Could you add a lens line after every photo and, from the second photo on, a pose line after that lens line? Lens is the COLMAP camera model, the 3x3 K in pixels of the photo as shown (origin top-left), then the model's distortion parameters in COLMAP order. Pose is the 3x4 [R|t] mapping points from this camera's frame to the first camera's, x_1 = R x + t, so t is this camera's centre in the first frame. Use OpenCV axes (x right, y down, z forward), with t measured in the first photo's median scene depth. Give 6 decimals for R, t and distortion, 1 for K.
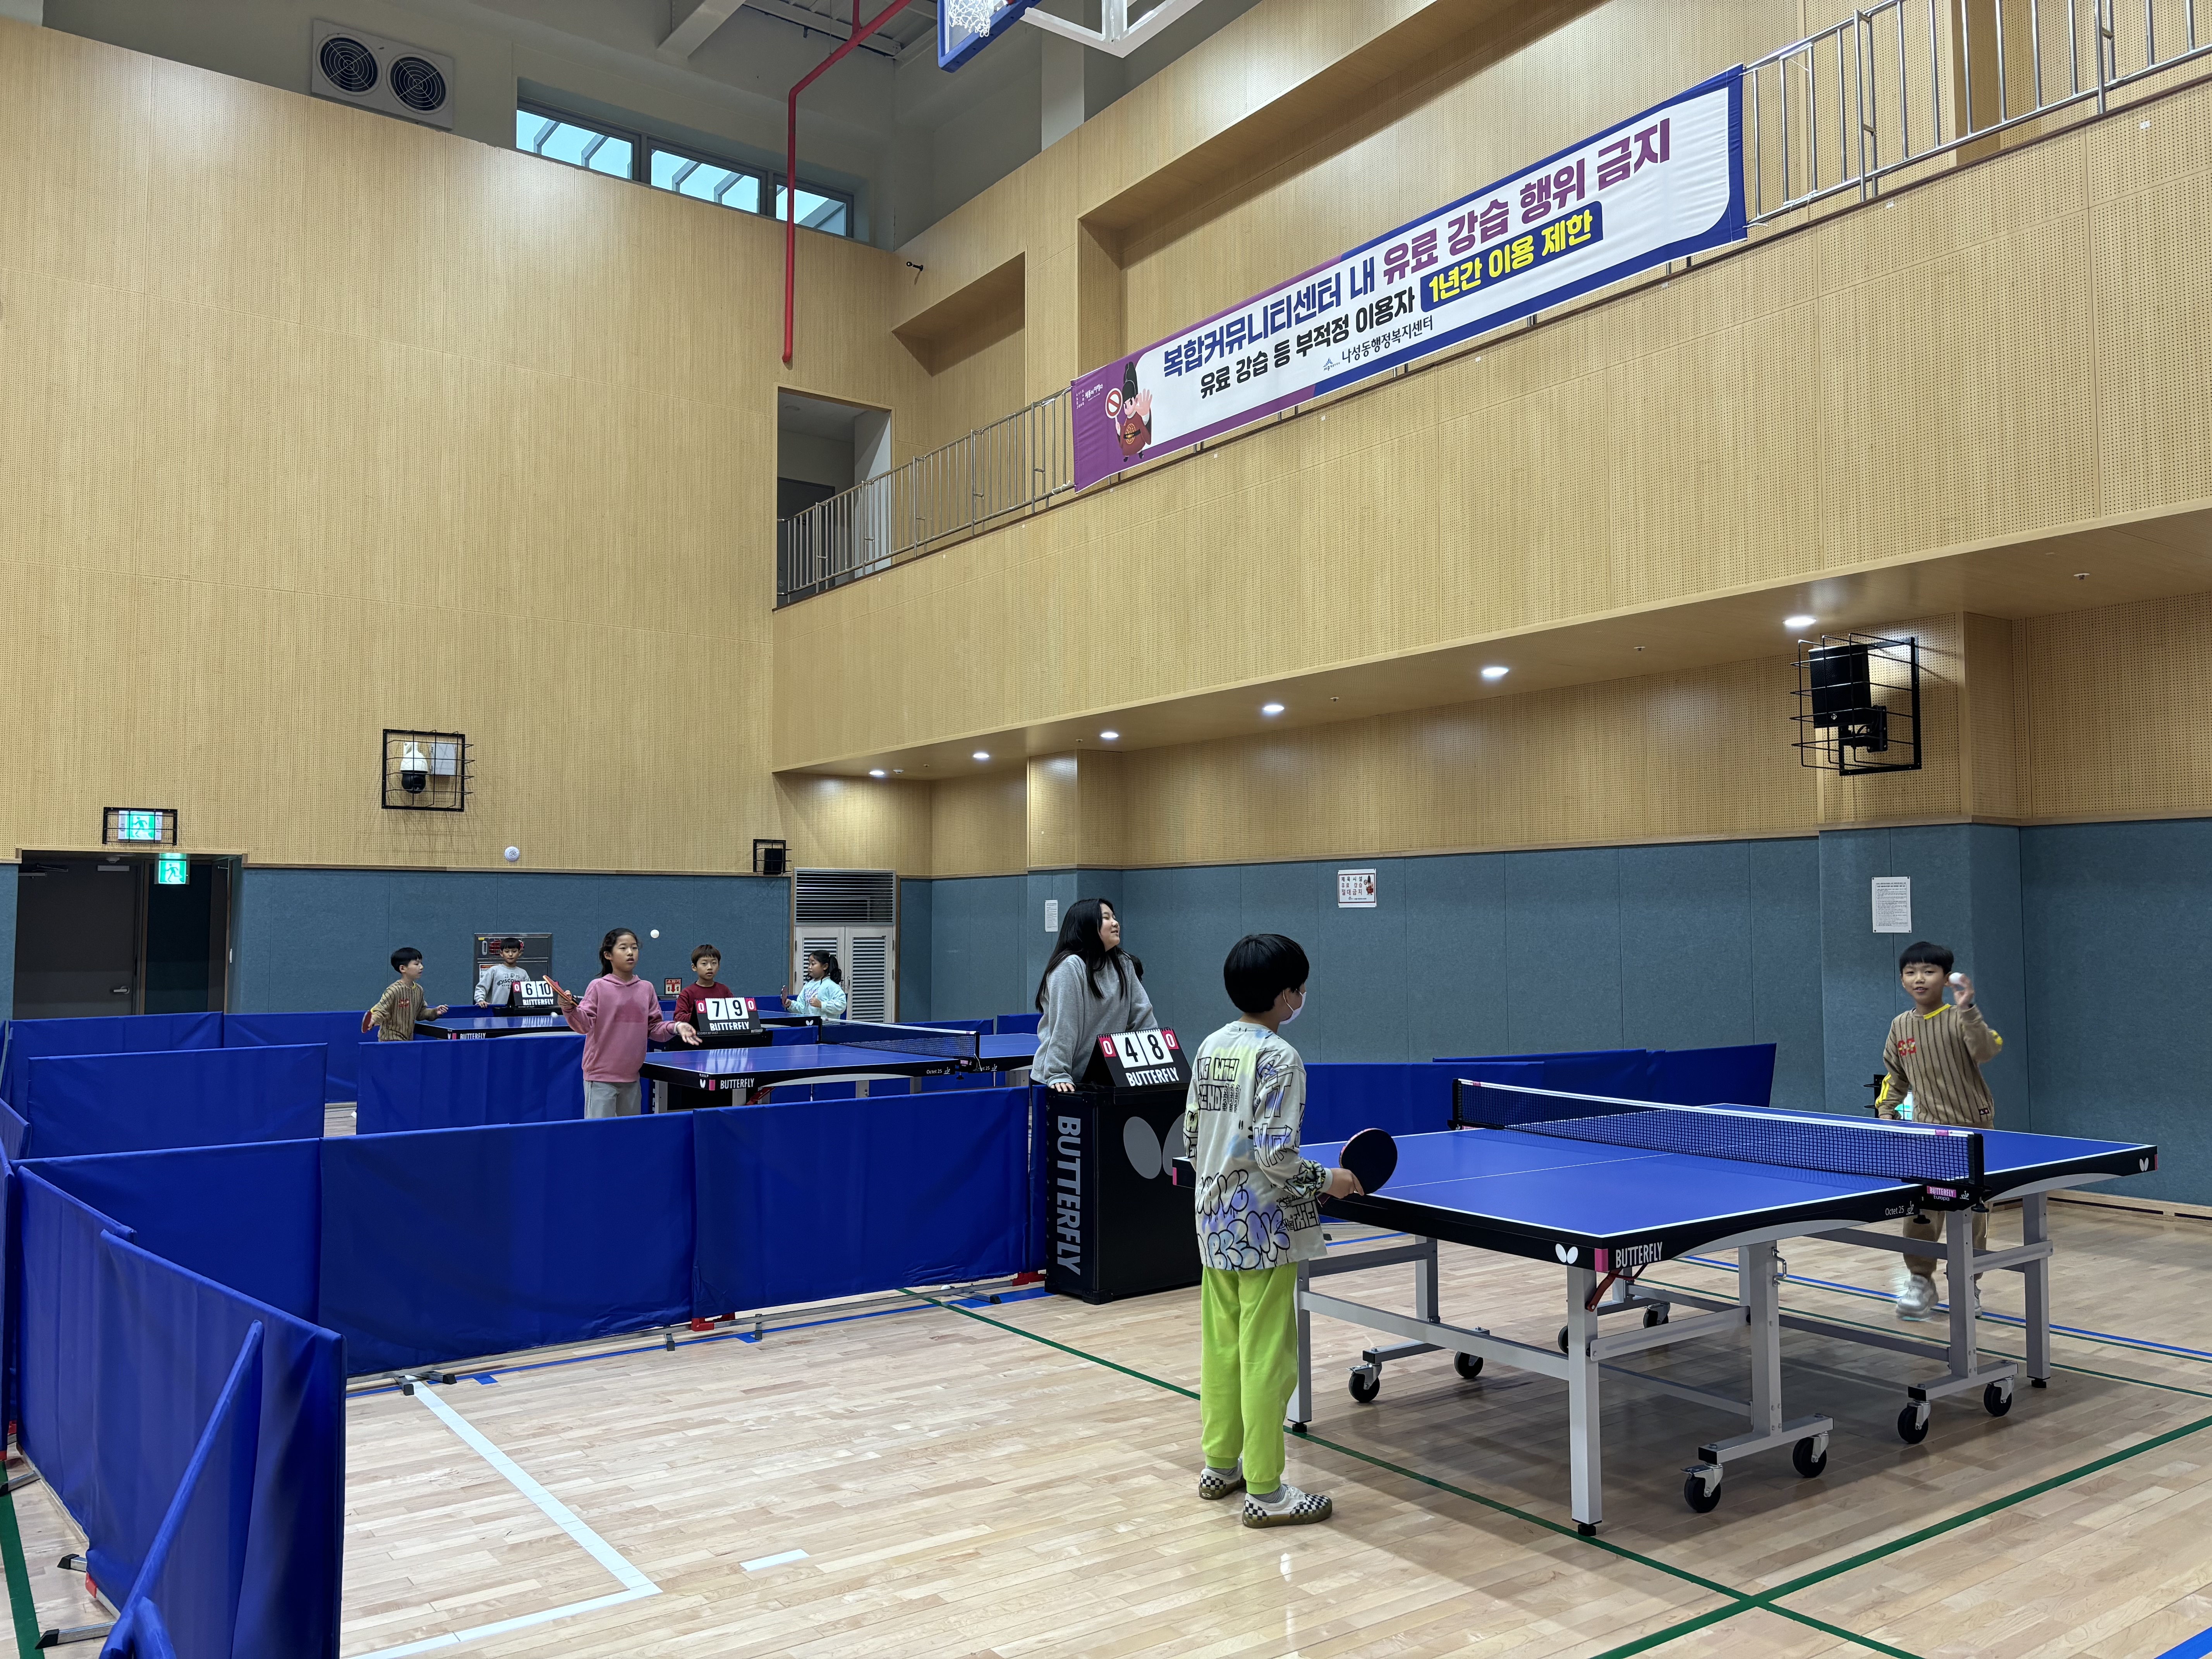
lens RADIAL K [[1679.3, 0, 1103.5], [0, 1679.3, 828.1], [0, 0, 1]] dist [0.059108, -0.057917]
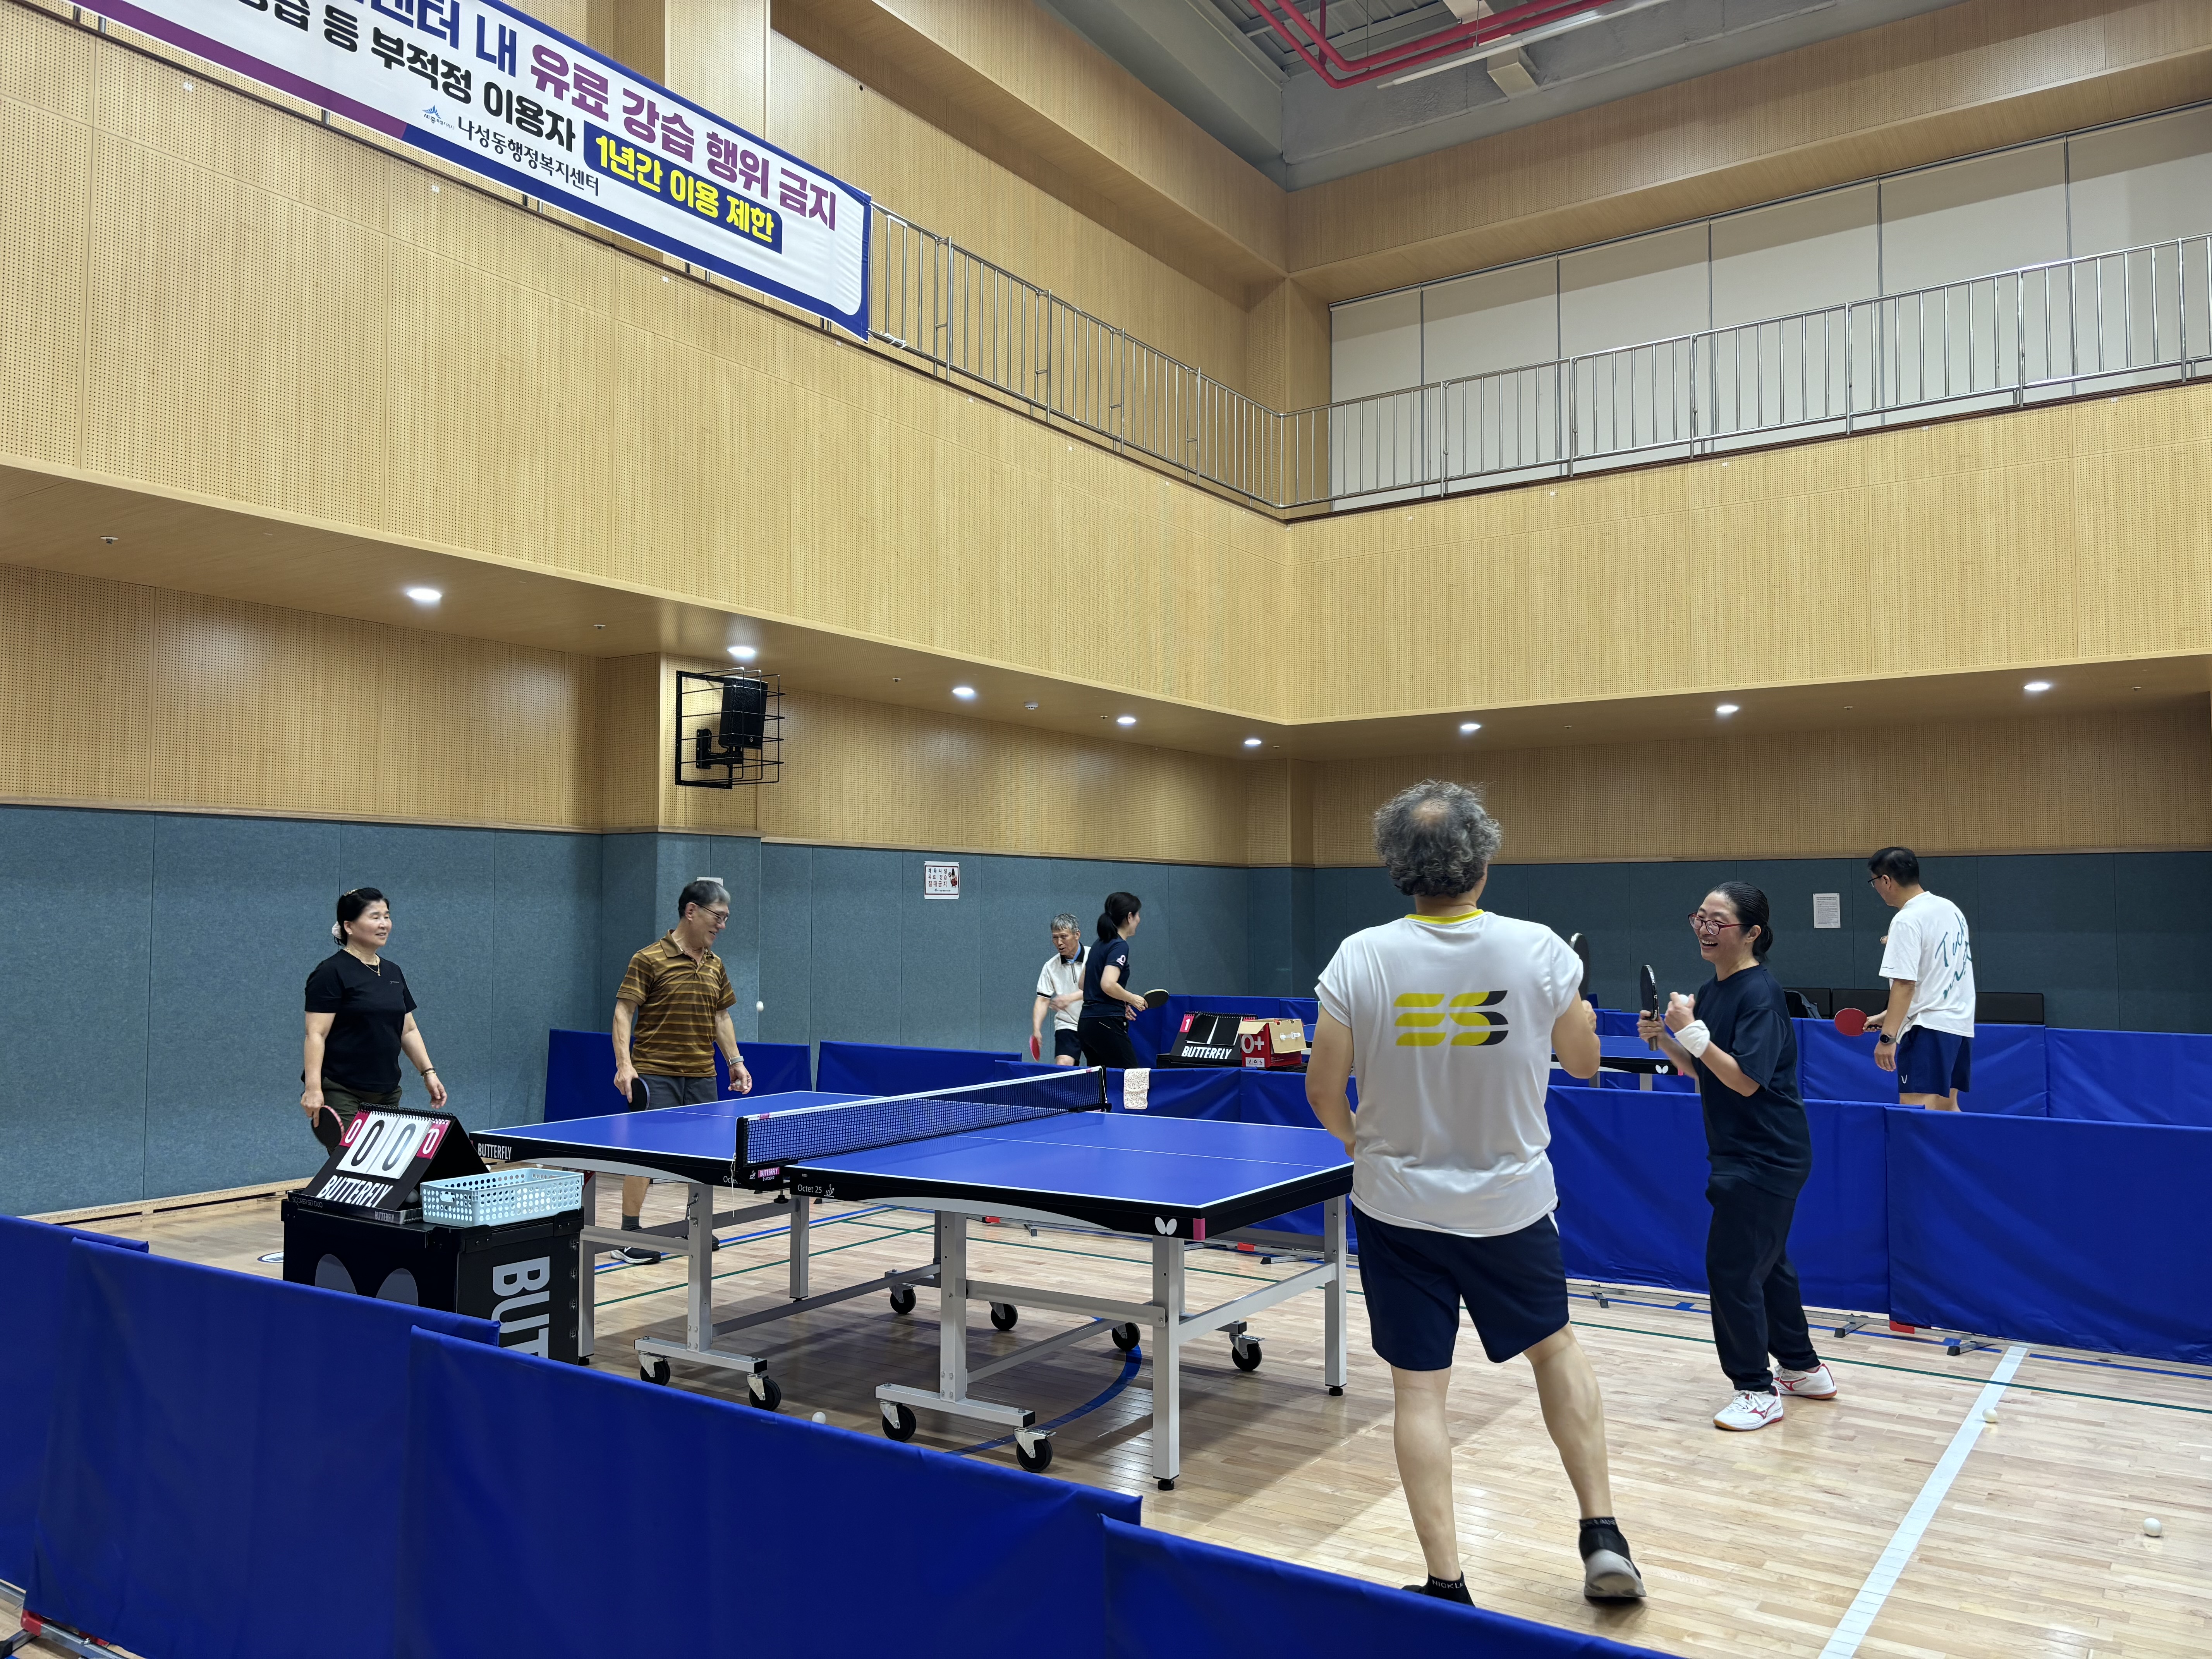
lens RADIAL K [[1679.3, 0, 1114.3], [0, 1679.3, 829.4], [0, 0, 1]] dist [0.059108, -0.057917]
pose [[-0.344016, 0.050568, 0.937601, -0.517486], [-0.055939, 0.995671, -0.074224, 0.047578], [-0.937296, -0.077983, -0.339698, 0.810046]]
